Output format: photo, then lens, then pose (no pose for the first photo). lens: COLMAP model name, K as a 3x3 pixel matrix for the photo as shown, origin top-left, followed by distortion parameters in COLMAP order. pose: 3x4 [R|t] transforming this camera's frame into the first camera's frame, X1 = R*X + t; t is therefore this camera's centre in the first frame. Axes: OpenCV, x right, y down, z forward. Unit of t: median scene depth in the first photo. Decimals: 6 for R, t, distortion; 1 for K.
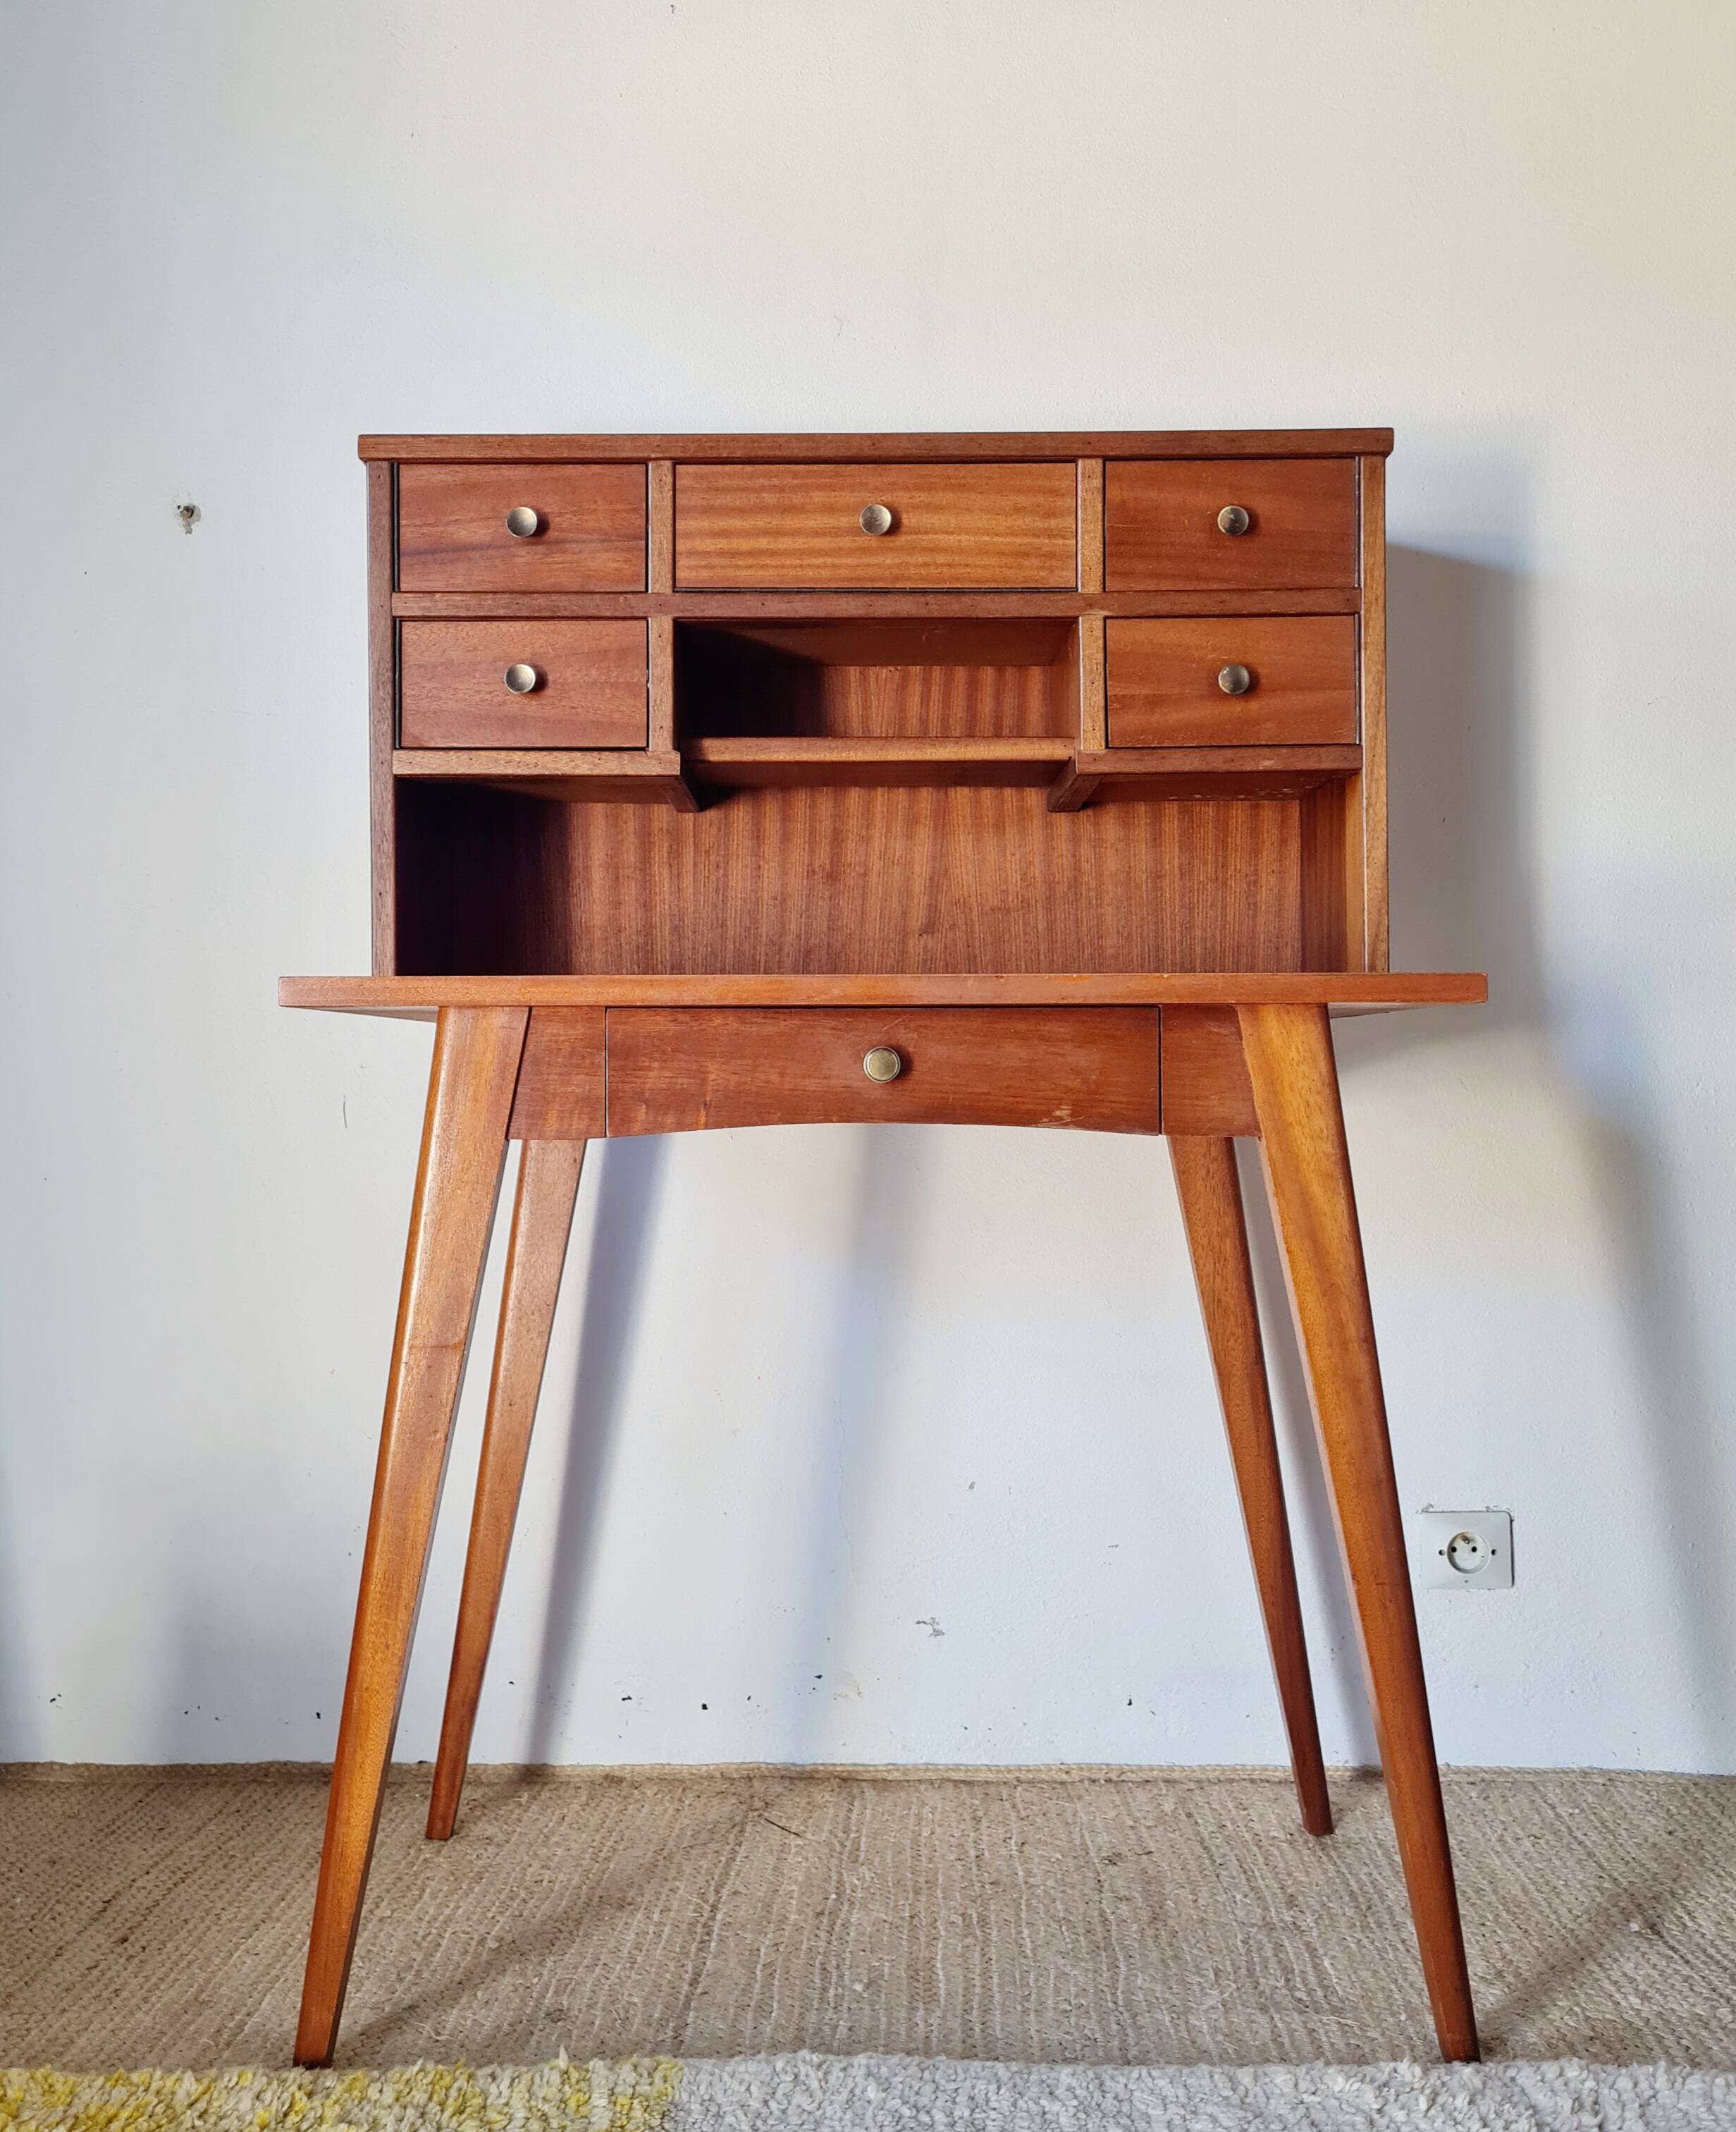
lens RADIAL K [[2072.6, 0, 868.0], [0, 2072.6, 1066.0], [0, 0, 1]] dist [0.055247, -0.017758]
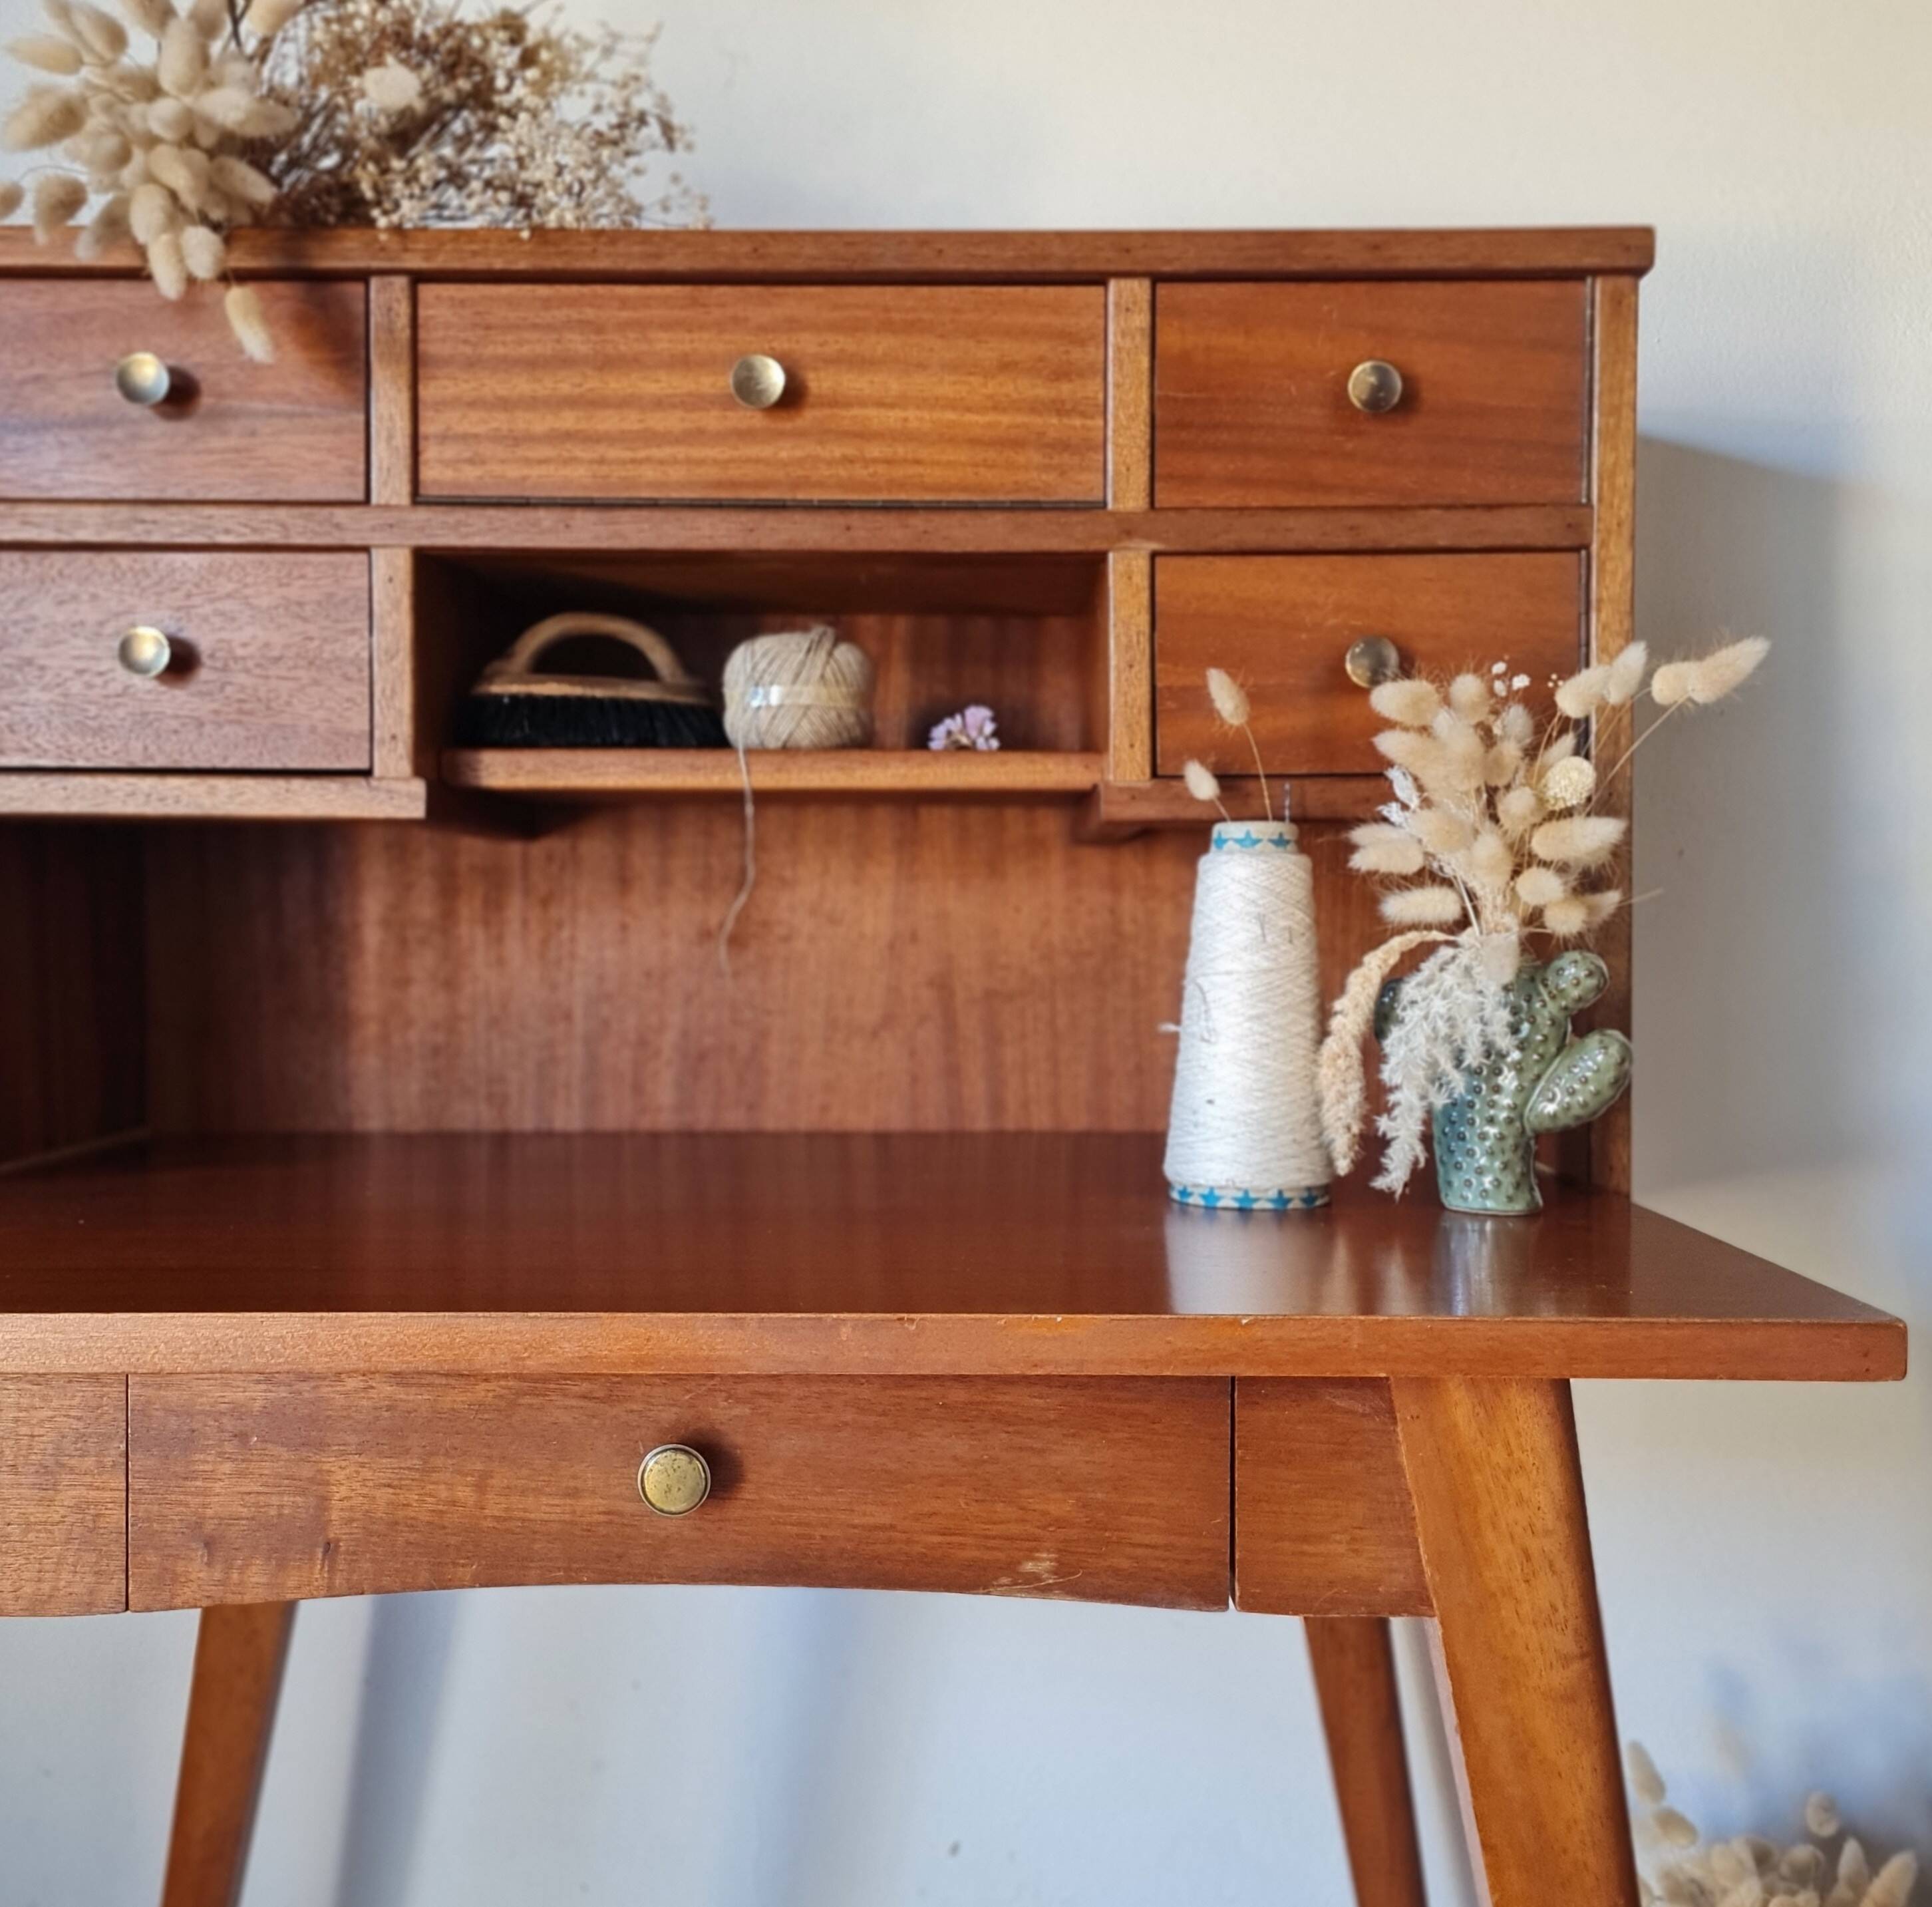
lens RADIAL K [[1974.8, 0, 974.4], [0, 1974.8, 986.0], [0, 0, 1]] dist [0.047567, -0.023202]
pose [[0.999981, 0.005969, -0.001533, 0.065415], [-0.005915, 0.999435, 0.033091, -0.112159], [0.001730, -0.033082, 0.999451, 0.439038]]
